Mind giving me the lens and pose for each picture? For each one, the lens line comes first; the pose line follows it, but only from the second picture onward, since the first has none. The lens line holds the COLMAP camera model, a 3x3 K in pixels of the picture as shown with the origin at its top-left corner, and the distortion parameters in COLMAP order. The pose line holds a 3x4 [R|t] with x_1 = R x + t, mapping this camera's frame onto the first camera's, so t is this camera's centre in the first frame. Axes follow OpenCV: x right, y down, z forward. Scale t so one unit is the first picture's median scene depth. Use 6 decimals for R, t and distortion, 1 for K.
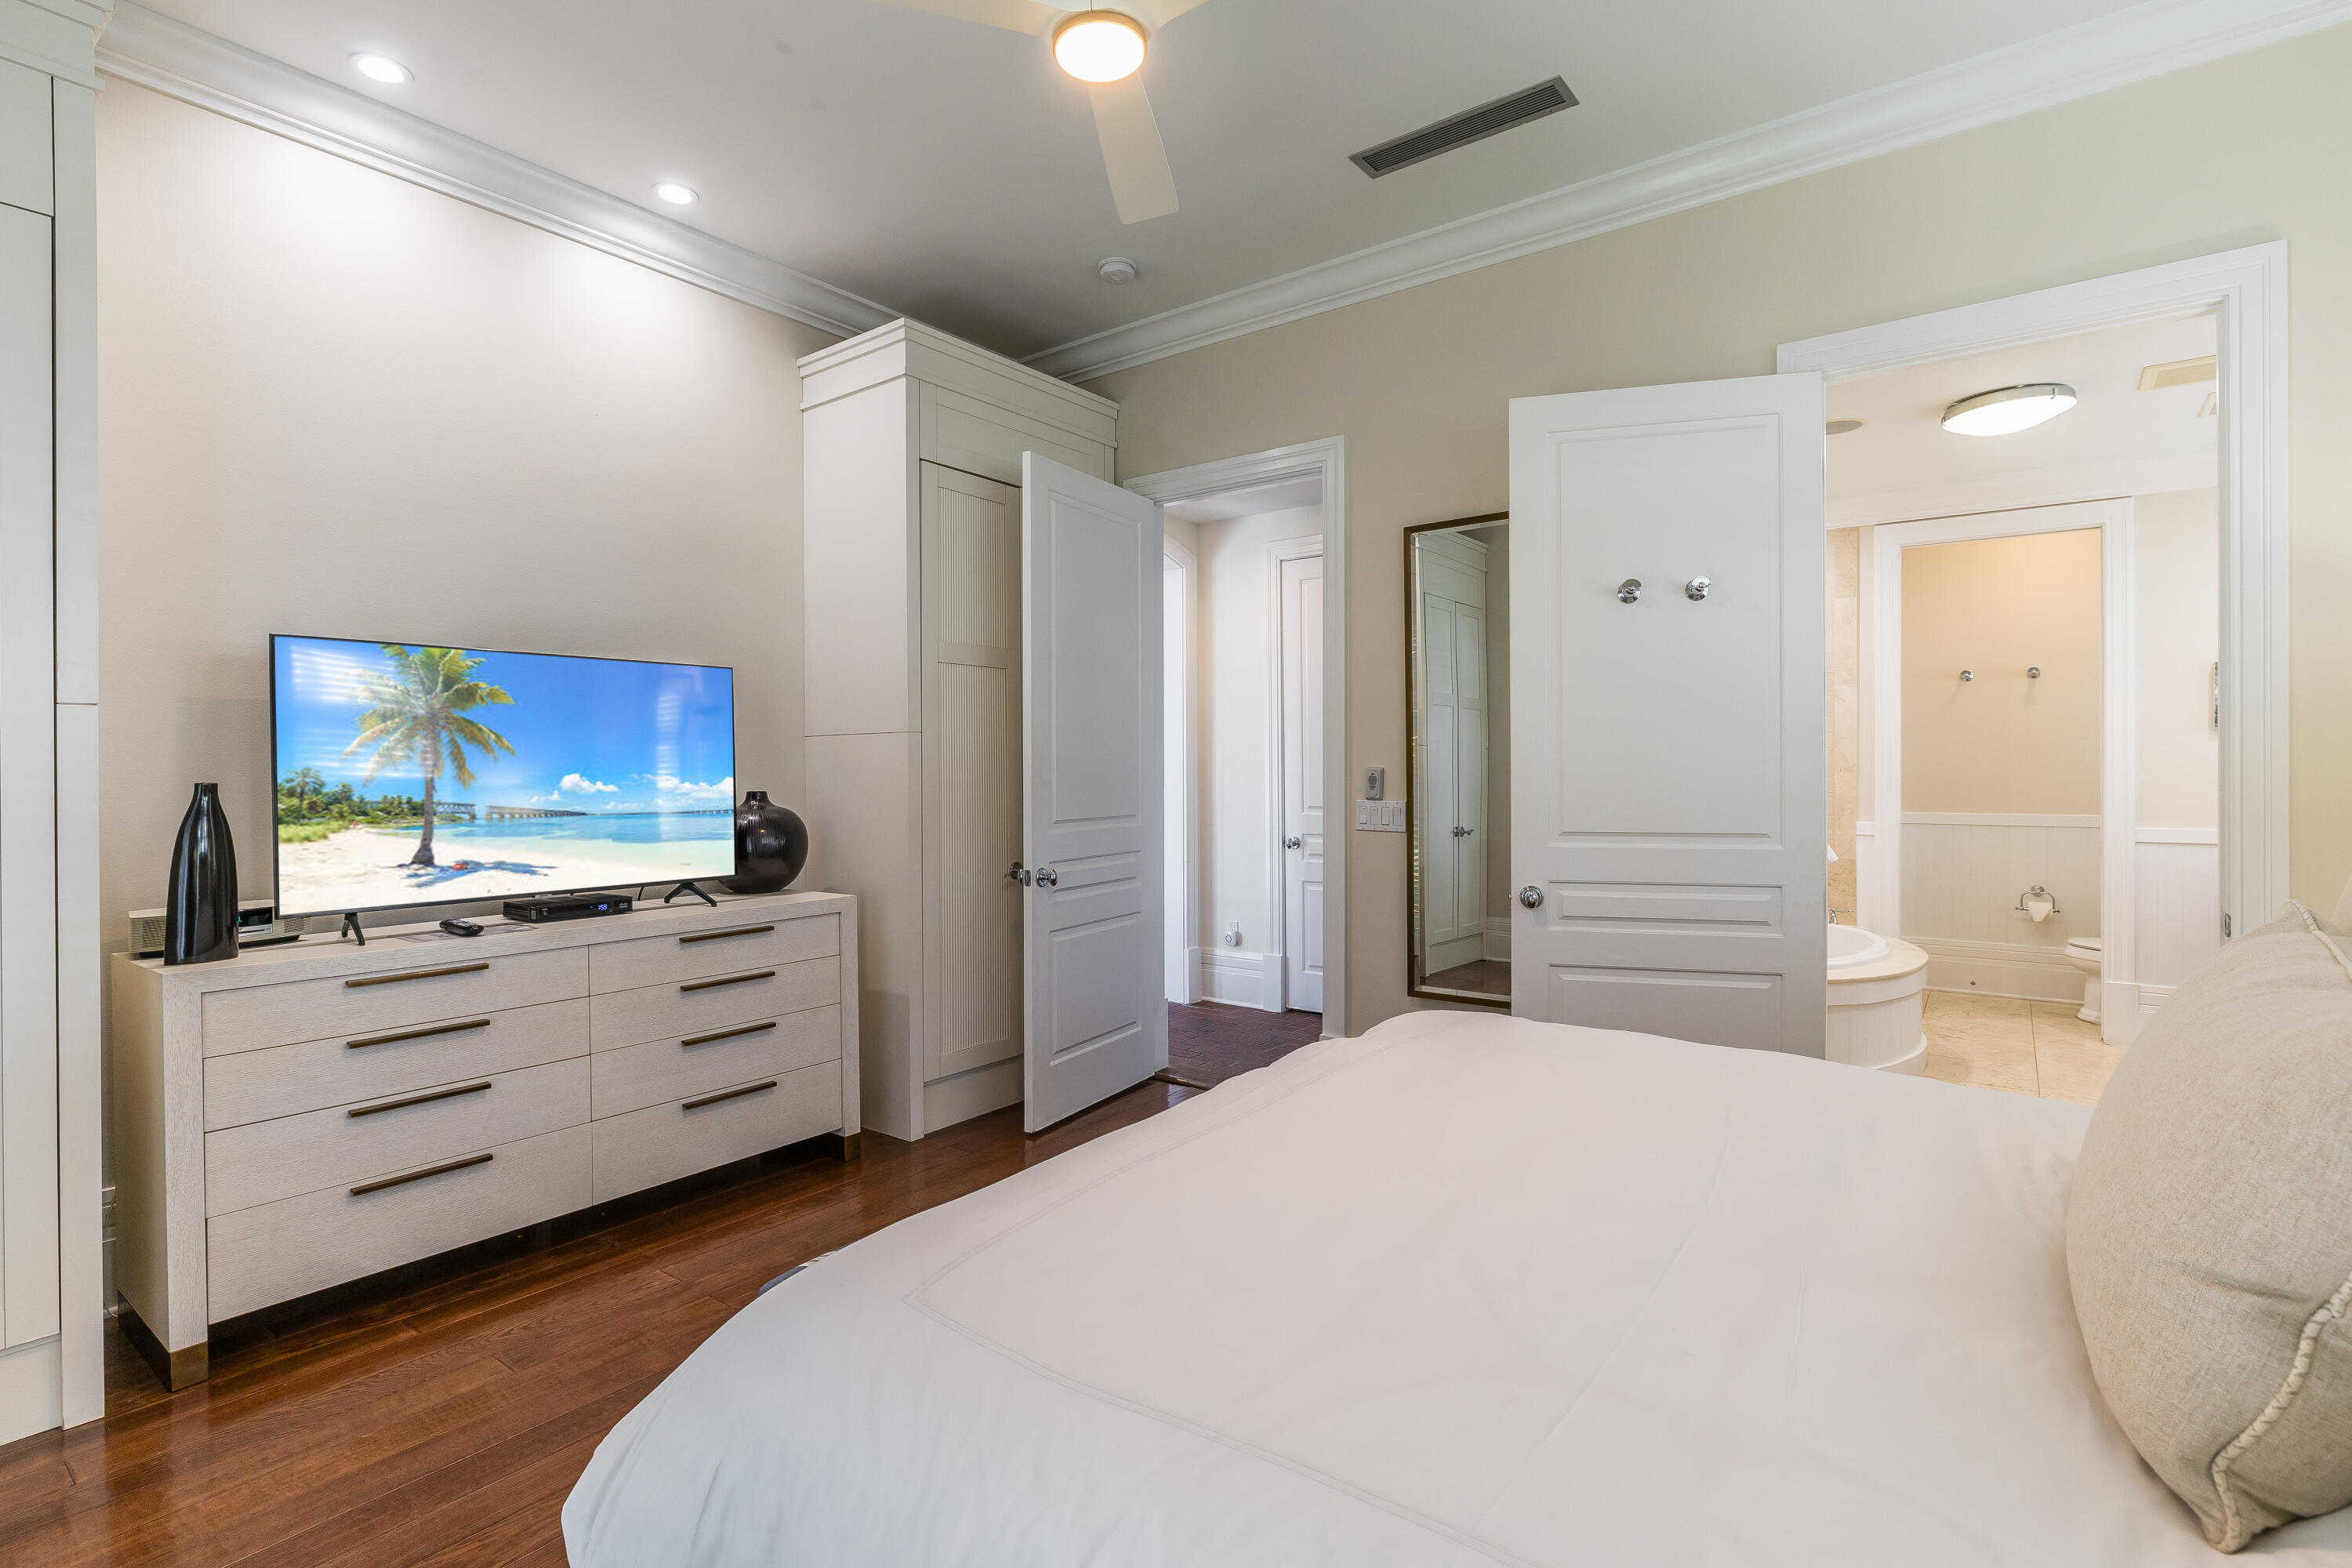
lens RADIAL K [[1125.0, 0, 1173.8], [0, 1125.0, 766.4], [0, 0, 1]] dist [-0.001728, -0.000264]
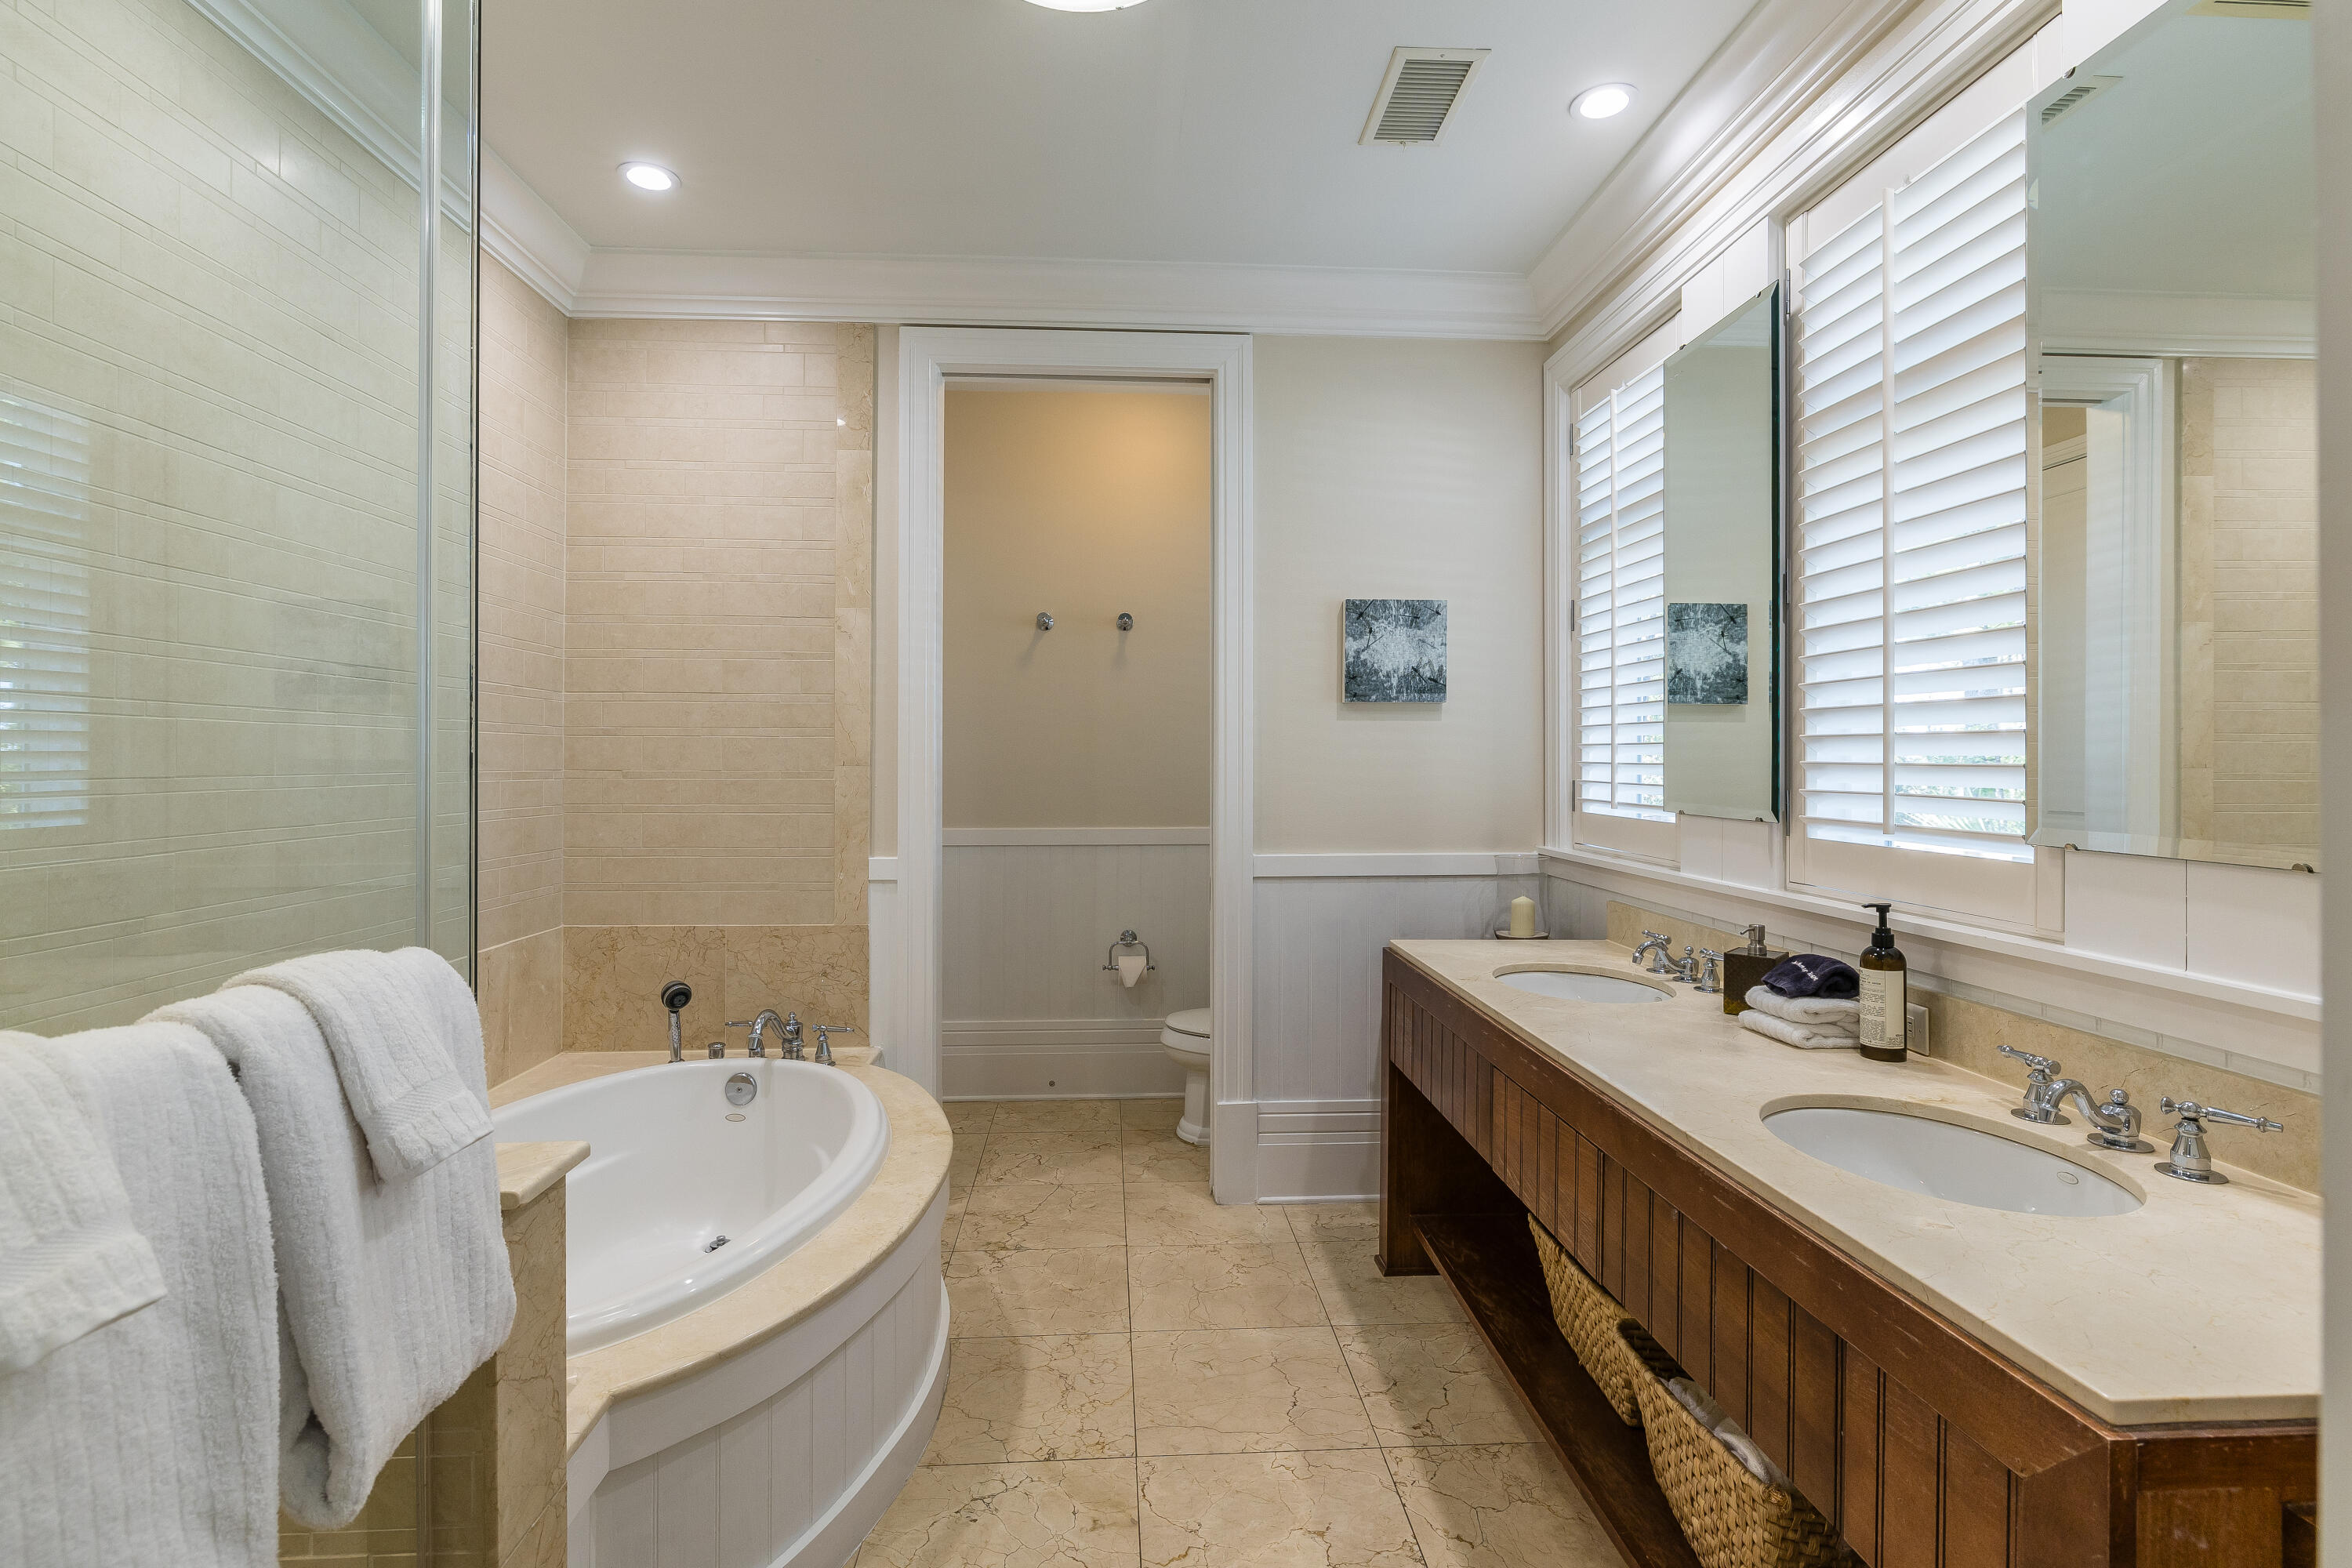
lens RADIAL K [[1125.0, 0, 1170.7], [0, 1125.0, 766.7], [0, 0, 1]] dist [-0.001728, -0.000264]
pose [[0.765046, -0.003033, 0.643969, 0.365190], [-0.002111, 0.999972, 0.007218, 0.000821], [-0.643973, -0.006881, 0.765018, 0.484018]]
